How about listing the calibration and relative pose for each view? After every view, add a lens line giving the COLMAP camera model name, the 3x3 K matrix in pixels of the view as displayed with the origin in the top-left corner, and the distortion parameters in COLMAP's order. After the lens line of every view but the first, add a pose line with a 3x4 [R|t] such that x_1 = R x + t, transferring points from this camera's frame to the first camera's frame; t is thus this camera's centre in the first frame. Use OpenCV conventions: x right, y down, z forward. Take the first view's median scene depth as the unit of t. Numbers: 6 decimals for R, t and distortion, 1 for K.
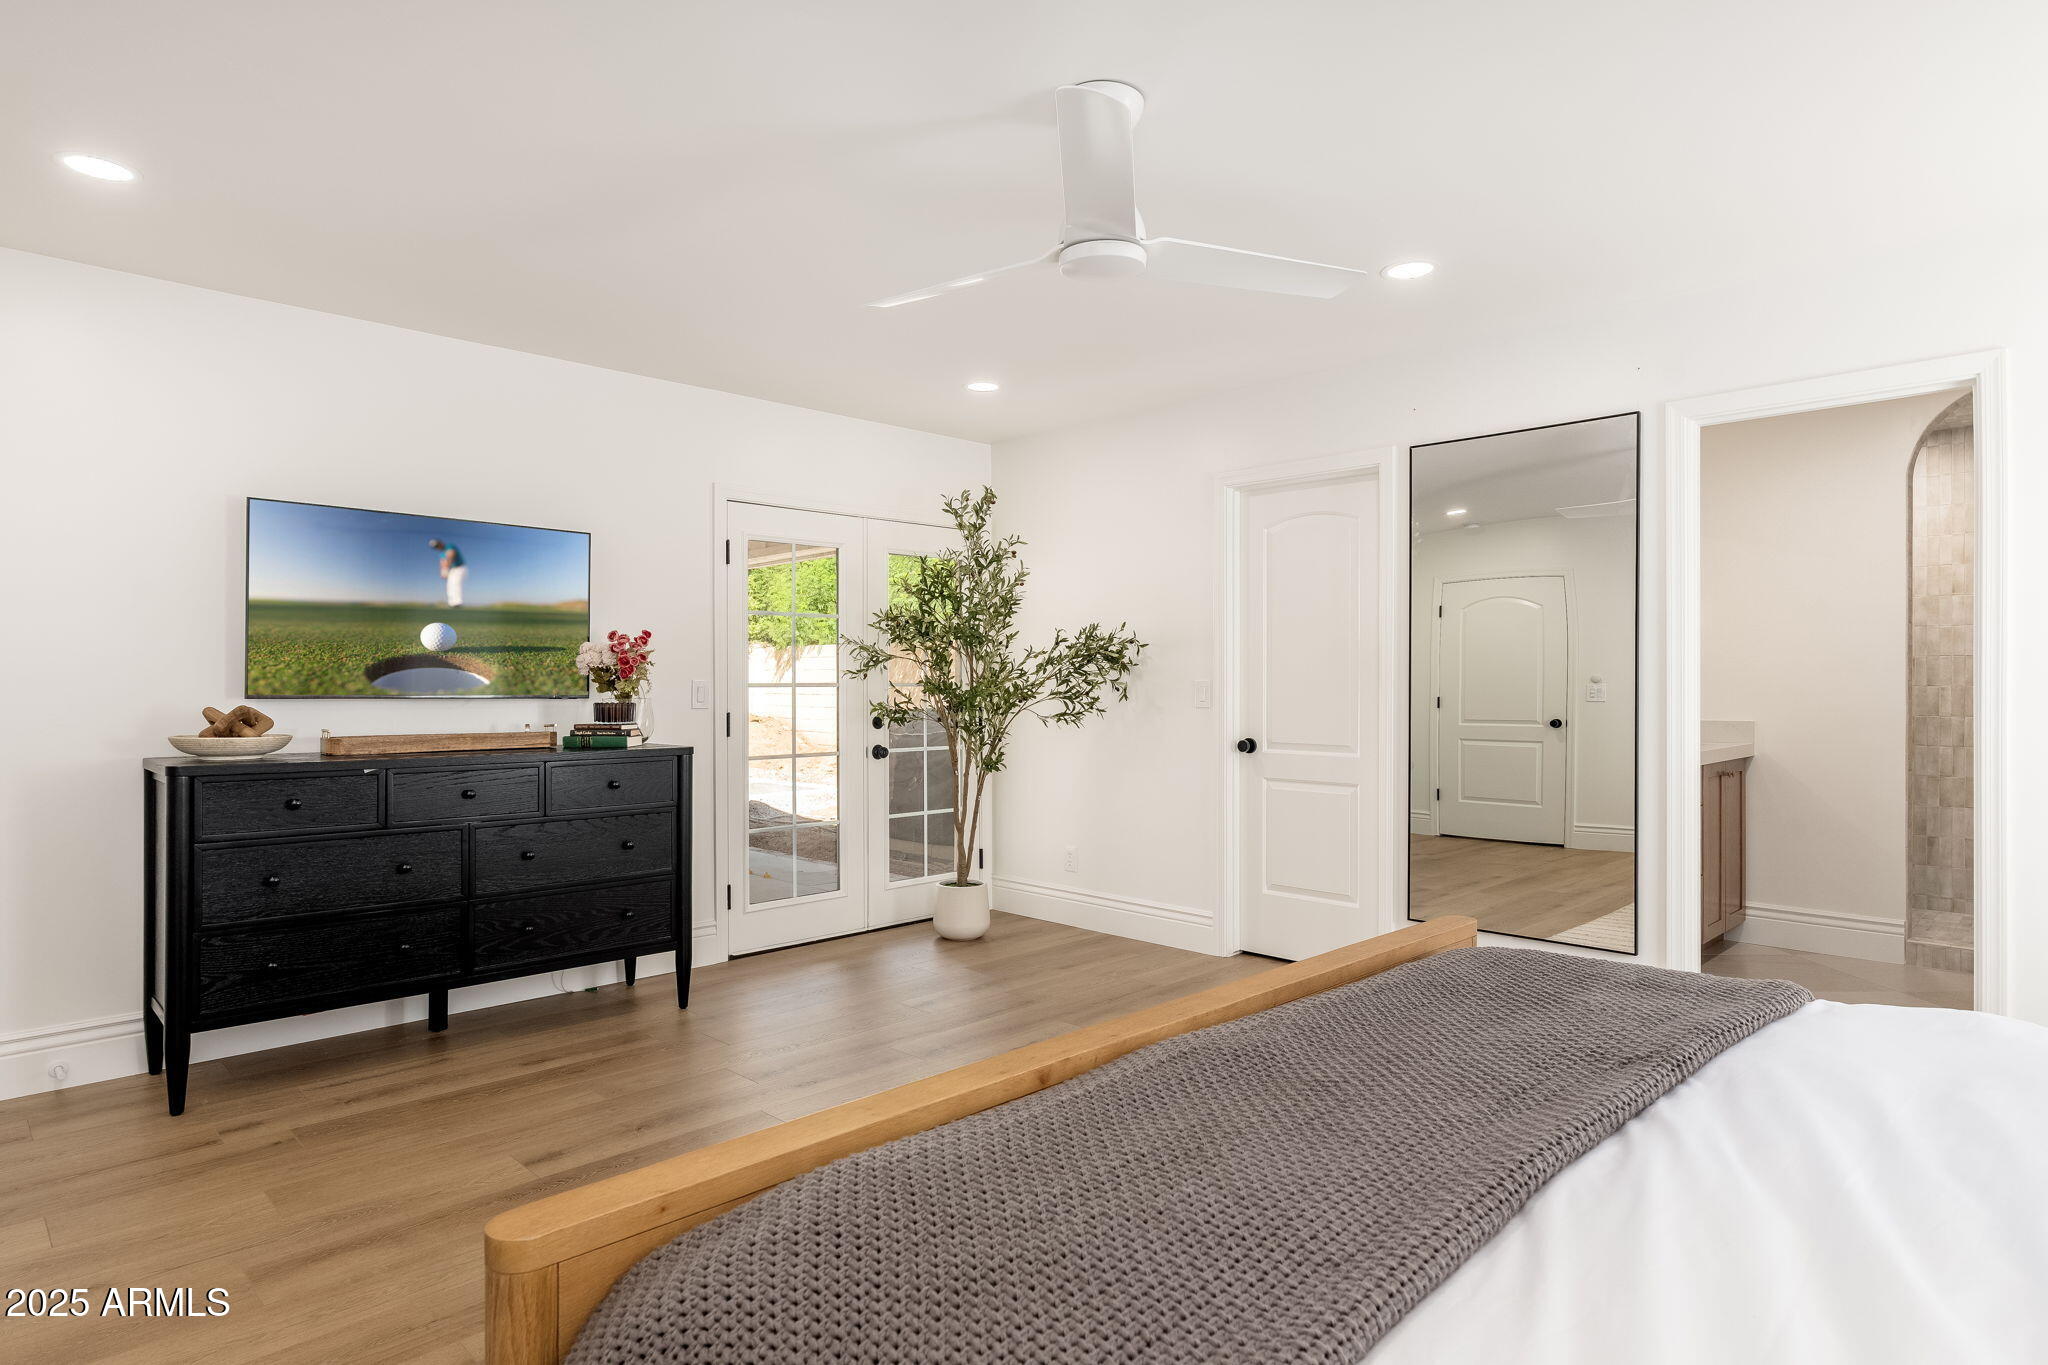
lens RADIAL K [[1127.6, 0, 1024.0], [0, 1127.6, 682.5], [0, 0, 1]] dist [-0.000175, 0.000090]
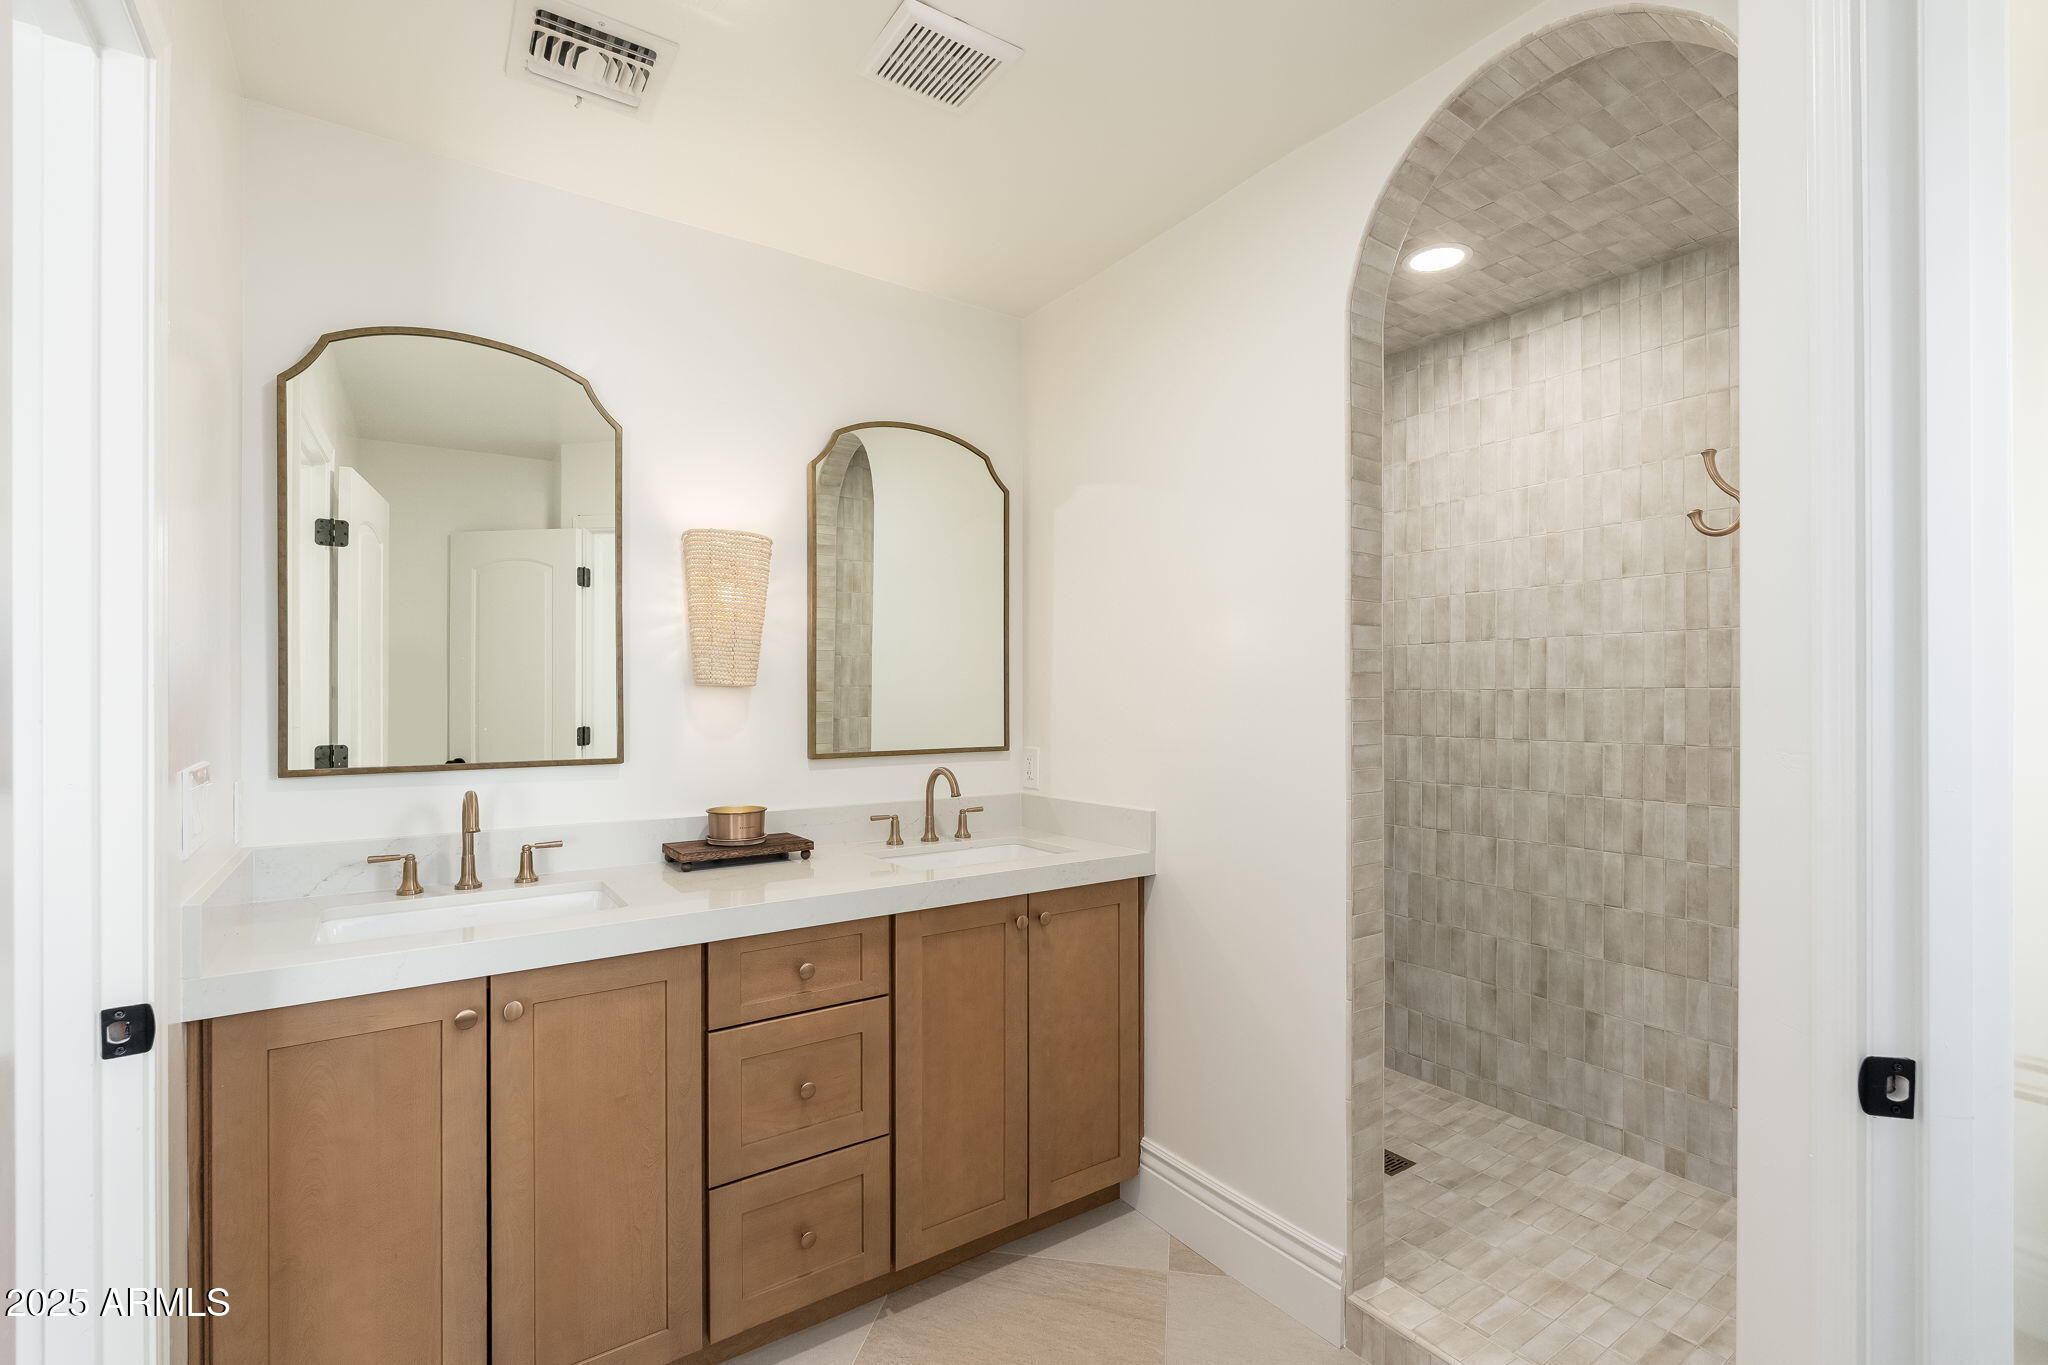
lens RADIAL K [[906.6, 0, 1021.5], [0, 906.6, 697.2], [0, 0, 1]] dist [-0.001654, 0.000137]
pose [[0.985371, -0.000706, -0.170422, 0.609989], [0.000294, 0.999997, -0.002443, -0.018532], [0.170423, 0.002357, 0.985368, 0.514582]]
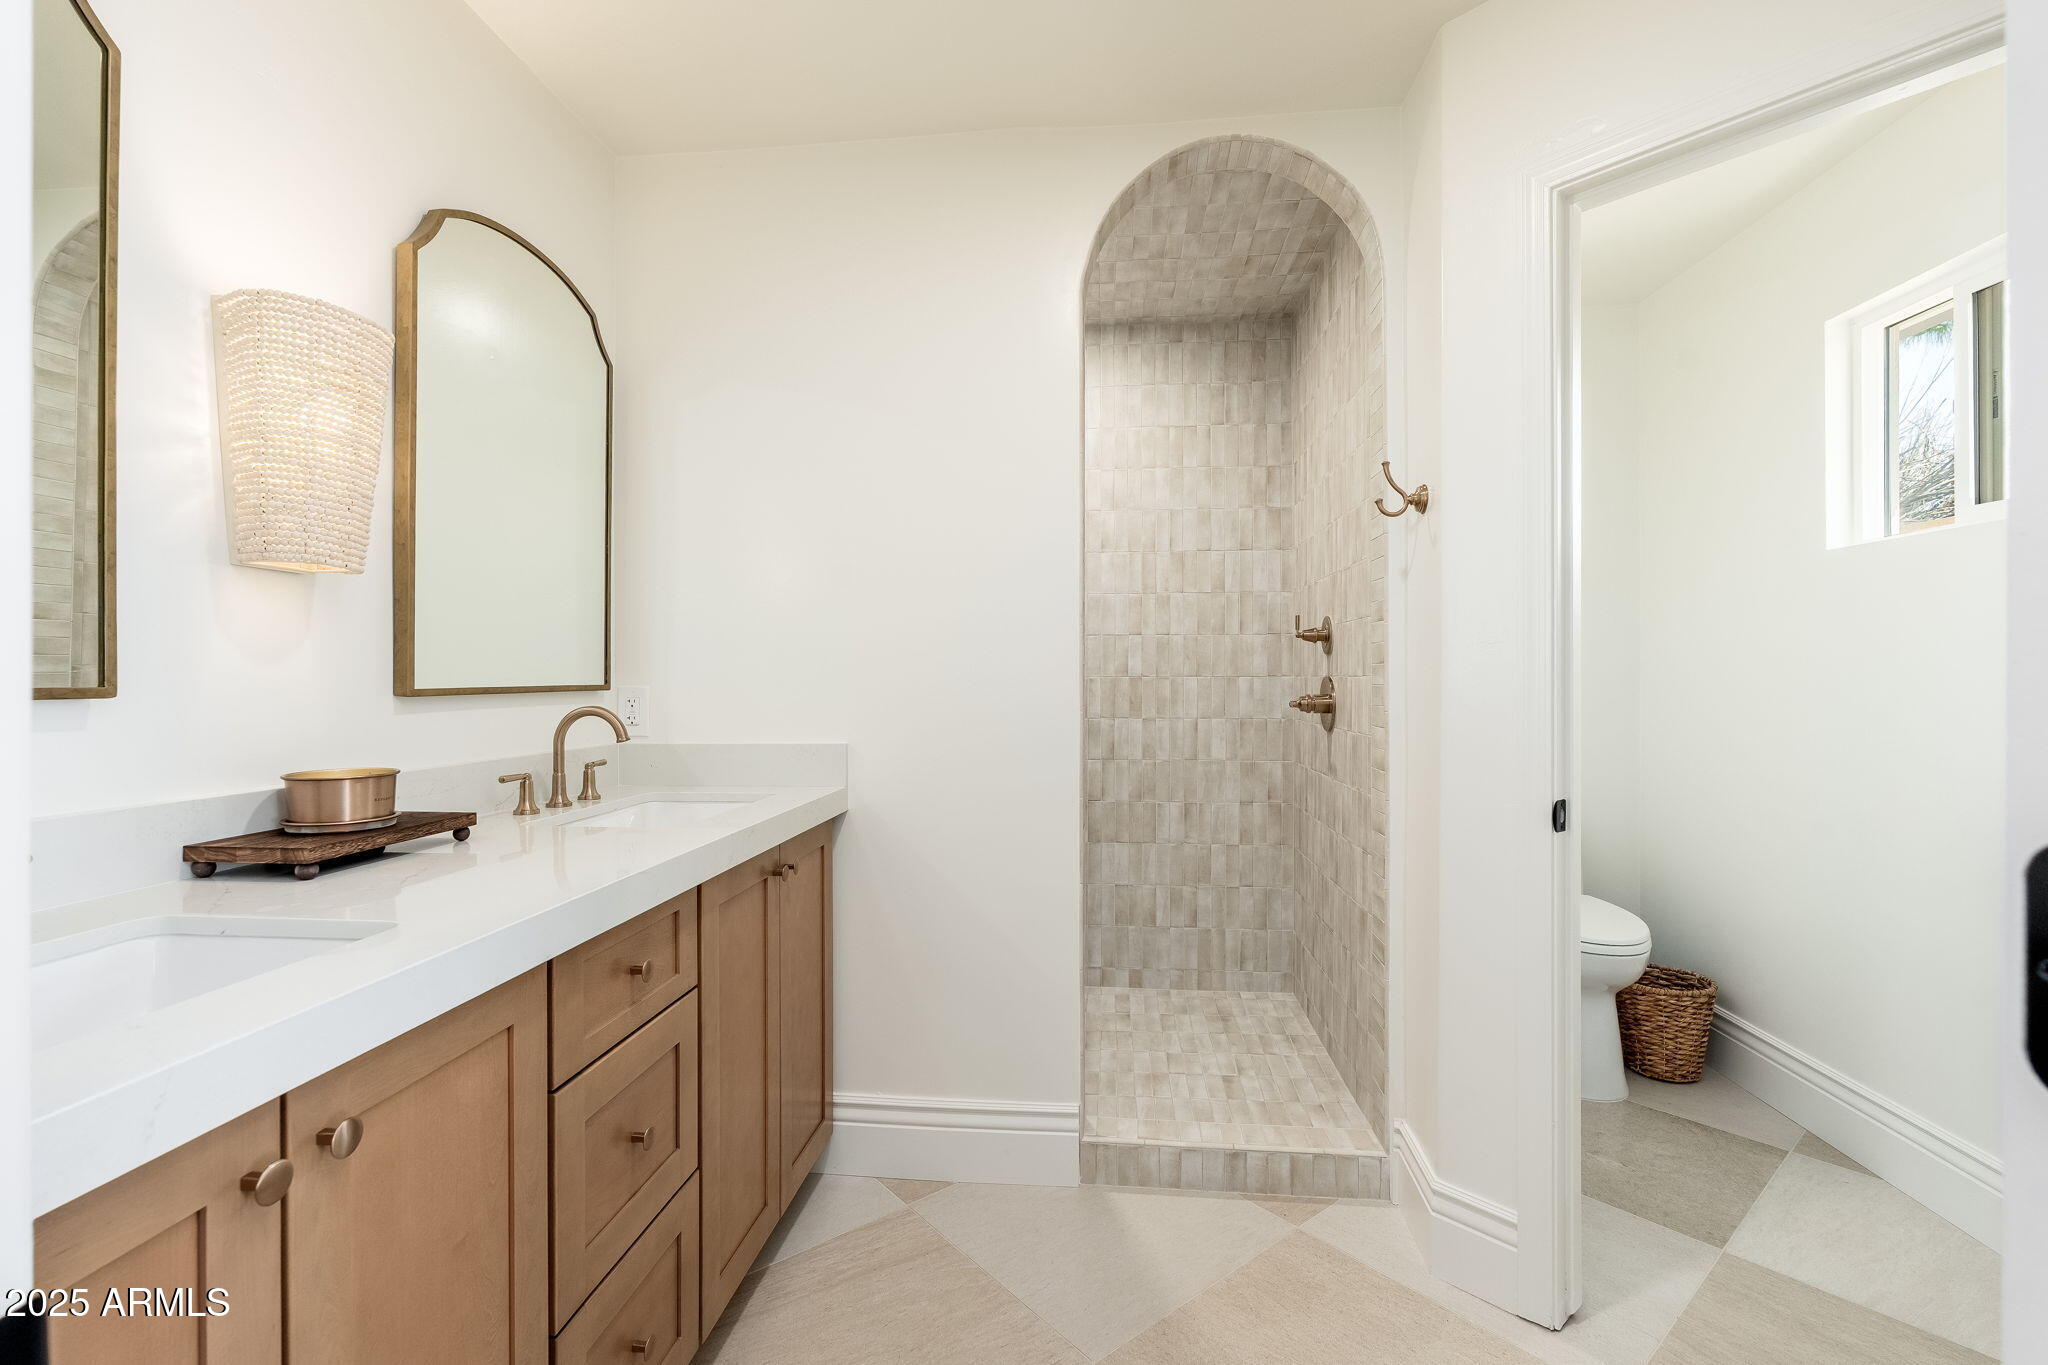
lens RADIAL K [[904.3, 0, 1029.9], [0, 904.3, 675.9], [0, 0, 1]] dist [-0.000158, 0.000332]
pose [[0.767220, 0.000116, 0.641384, 0.411544], [0.001475, 0.999997, -0.001945, 0.003574], [-0.641382, 0.002439, 0.767218, 0.579900]]
